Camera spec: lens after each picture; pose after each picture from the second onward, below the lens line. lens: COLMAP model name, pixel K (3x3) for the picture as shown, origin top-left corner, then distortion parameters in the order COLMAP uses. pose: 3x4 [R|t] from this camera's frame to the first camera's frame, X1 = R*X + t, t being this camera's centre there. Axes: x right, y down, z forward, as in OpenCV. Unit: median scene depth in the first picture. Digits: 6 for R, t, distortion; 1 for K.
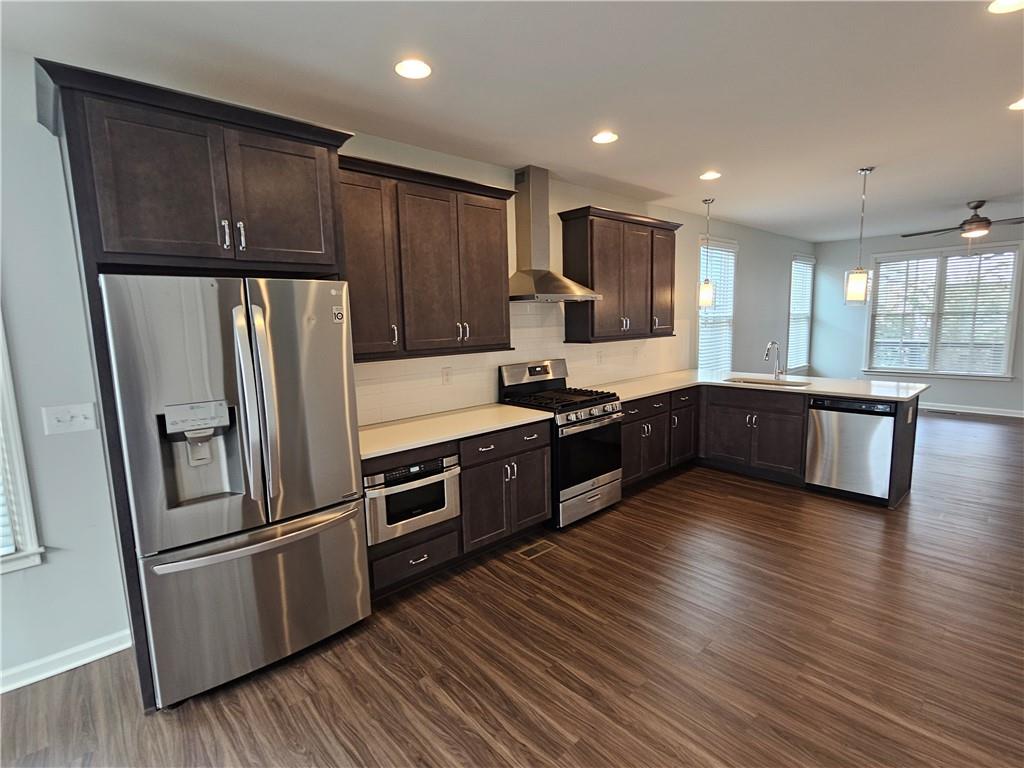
lens RADIAL K [[495.8, 0, 518.6], [0, 495.8, 388.5], [0, 0, 1]] dist [0.007357, 0.000408]
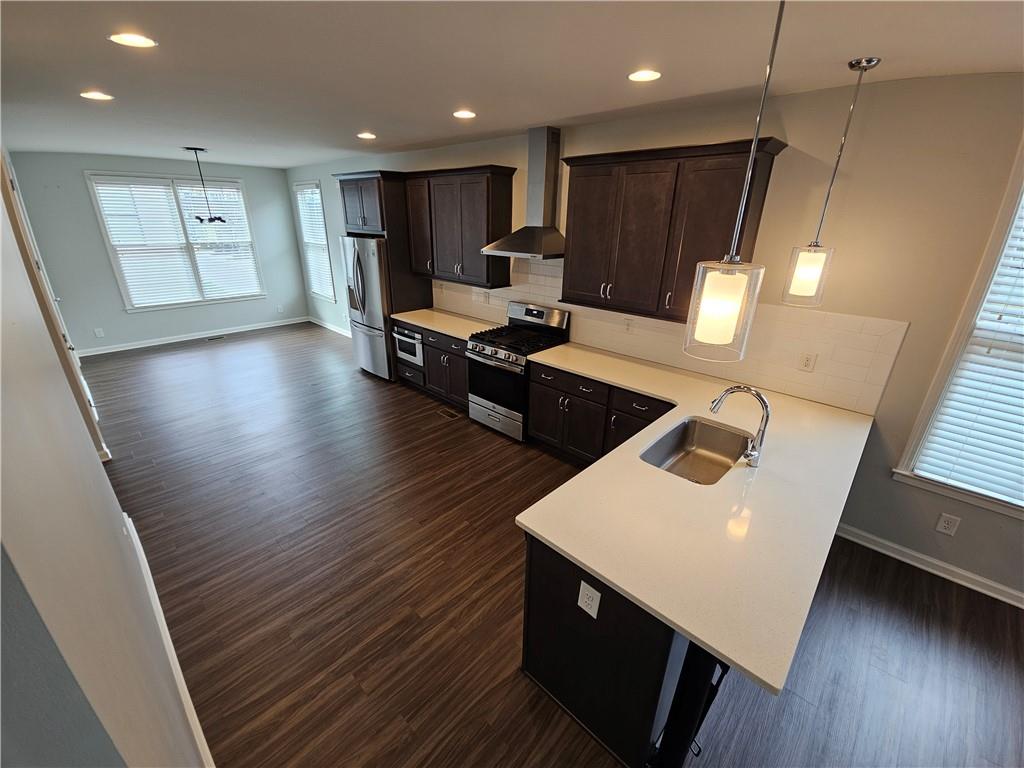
lens RADIAL K [[418.1, 0, 513.8], [0, 418.1, 386.6], [0, 0, 1]] dist [0.002452, 0.000032]
pose [[0.067932, 0.395828, -0.915808, 0.961121], [-0.162508, 0.910060, 0.381289, -0.235798], [0.984366, 0.122924, 0.126147, 0.781315]]
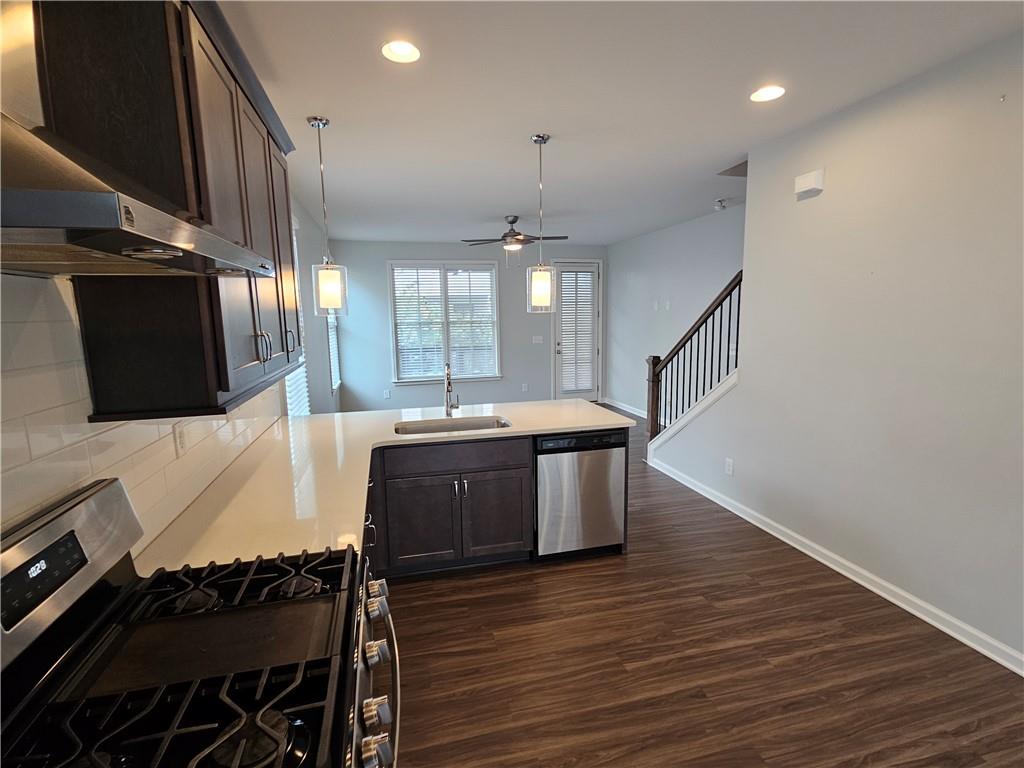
lens RADIAL K [[495.8, 0, 511.6], [0, 495.8, 385.4], [0, 0, 1]] dist [0.007357, 0.000408]
pose [[0.481893, -0.108659, 0.869467, -0.039306], [0.129380, 0.990228, 0.052043, -0.095545], [-0.866626, 0.087413, 0.491242, 0.646101]]
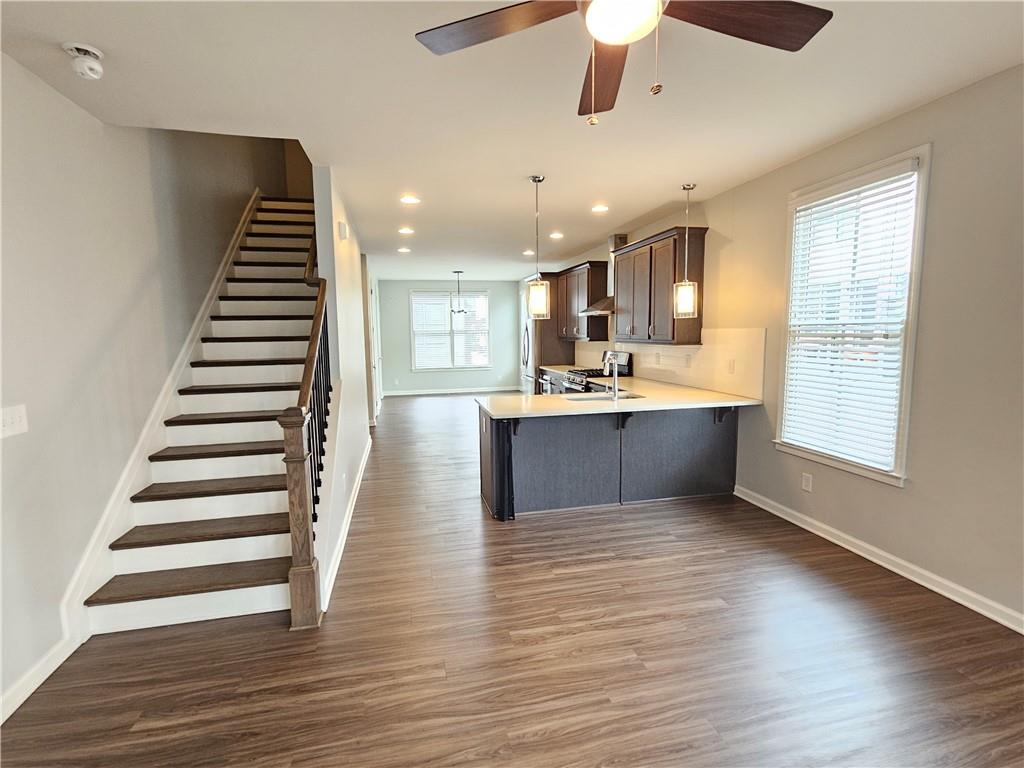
lens RADIAL K [[495.8, 0, 510.2], [0, 495.8, 383.4], [0, 0, 1]] dist [0.007357, 0.000408]
pose [[-0.506898, 0.117850, -0.853912, 1.511602], [-0.100972, 0.975673, 0.194593, -0.218002], [0.856072, 0.184860, -0.482667, 1.418623]]
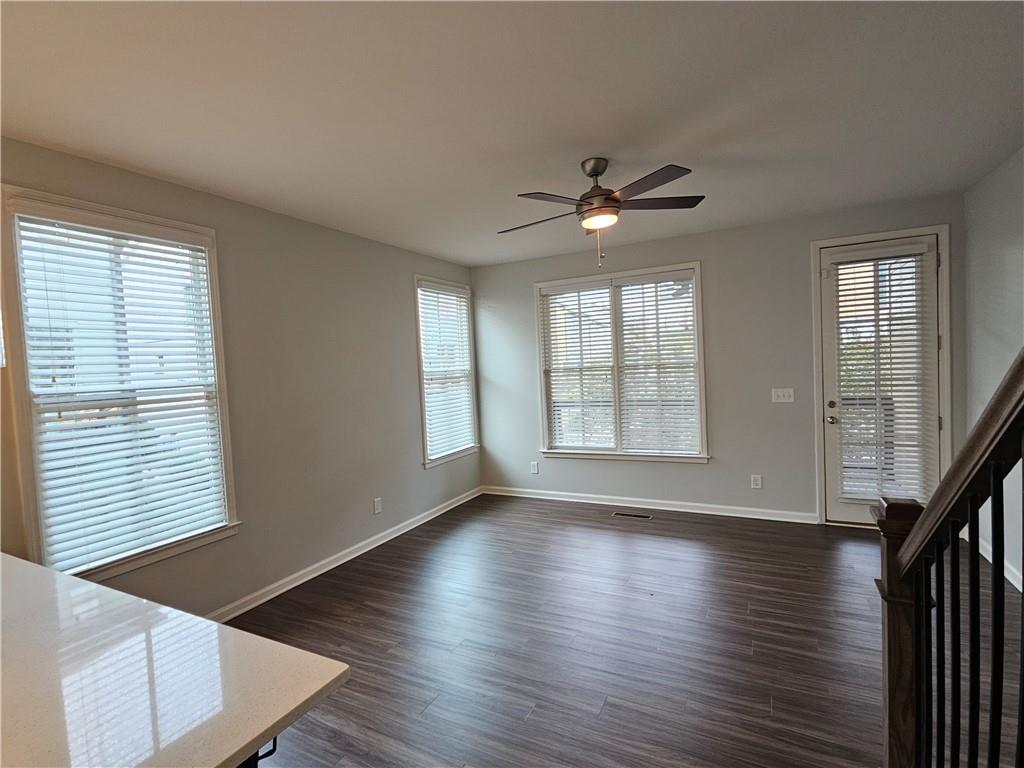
lens RADIAL K [[495.8, 0, 512.0], [0, 495.8, 385.1], [0, 0, 1]] dist [0.007357, 0.000408]
pose [[0.940407, -0.033634, 0.338384, 0.809676], [0.071800, 0.992301, -0.100910, -0.115801], [-0.332385, 0.119192, 0.935582, 0.704862]]
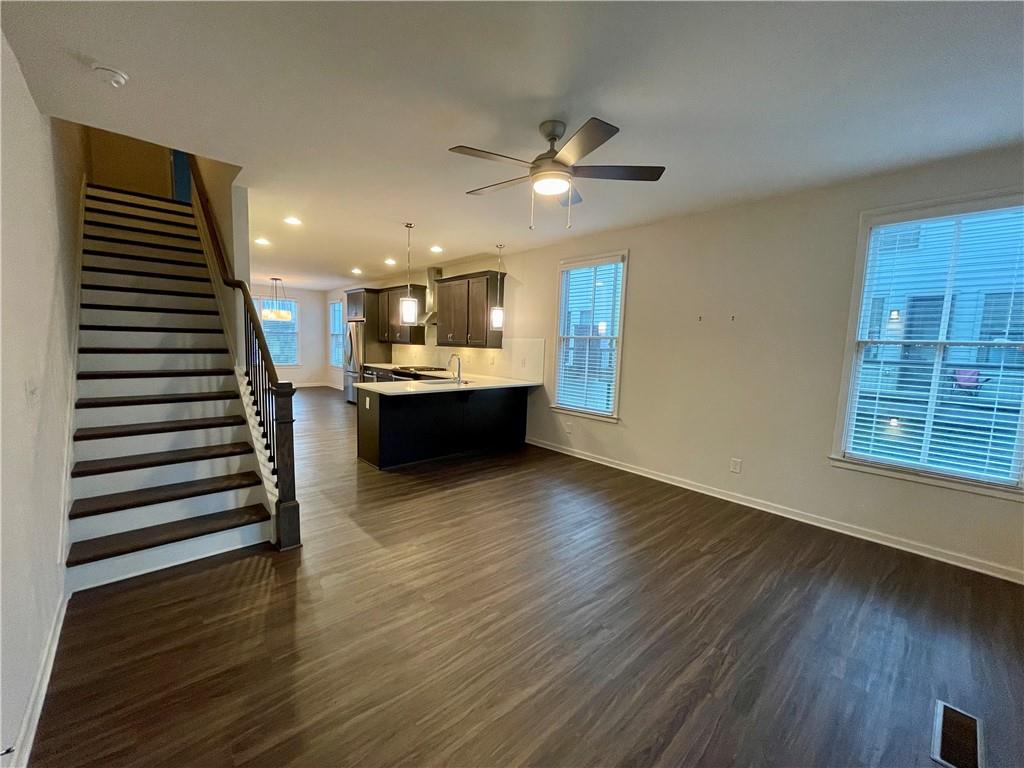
lens RADIAL K [[408.8, 0, 504.8], [0, 408.8, 386.1], [0, 0, 1]] dist [0.001486, -0.000294]
pose [[-0.030611, 0.124612, -0.991733, 1.738238], [-0.170643, 0.976980, 0.128025, -0.186364], [0.984857, 0.173151, -0.008642, 1.282653]]
